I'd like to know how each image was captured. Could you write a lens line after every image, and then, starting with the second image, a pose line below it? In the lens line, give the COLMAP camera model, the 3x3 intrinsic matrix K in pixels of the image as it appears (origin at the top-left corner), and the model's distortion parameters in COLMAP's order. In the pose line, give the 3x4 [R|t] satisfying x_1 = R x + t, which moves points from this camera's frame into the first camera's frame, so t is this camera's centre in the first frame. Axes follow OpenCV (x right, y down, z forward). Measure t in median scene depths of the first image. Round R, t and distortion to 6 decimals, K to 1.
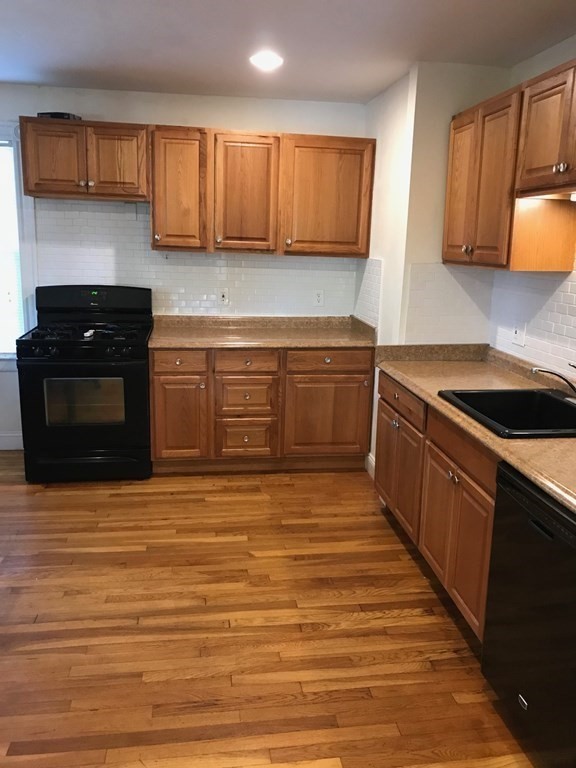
lens RADIAL K [[636.4, 0, 290.1], [0, 636.4, 380.3], [0, 0, 1]] dist [0.014672, -0.009954]
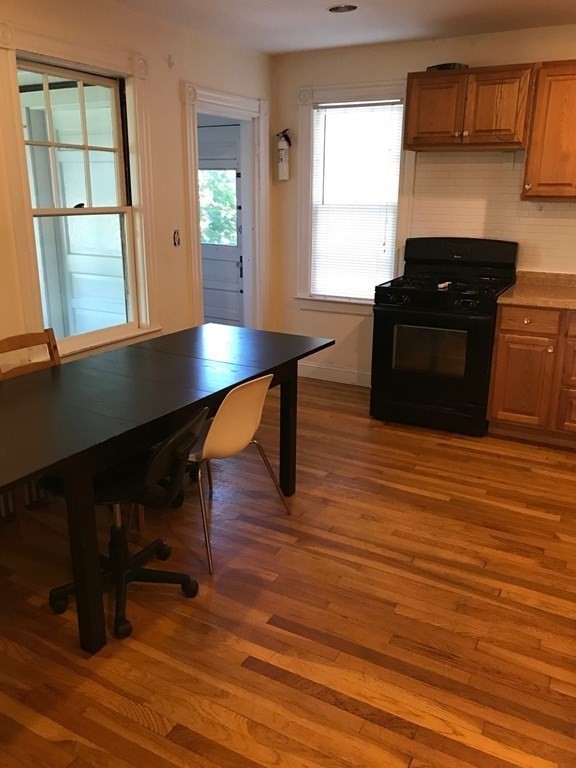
lens RADIAL K [[636.4, 0, 287.7], [0, 636.4, 386.1], [0, 0, 1]] dist [0.014672, -0.009954]
pose [[0.787861, 0.156397, -0.595664, 0.124729], [-0.116127, 0.987593, 0.105706, 0.007481], [0.604806, -0.014109, 0.796248, 0.035555]]
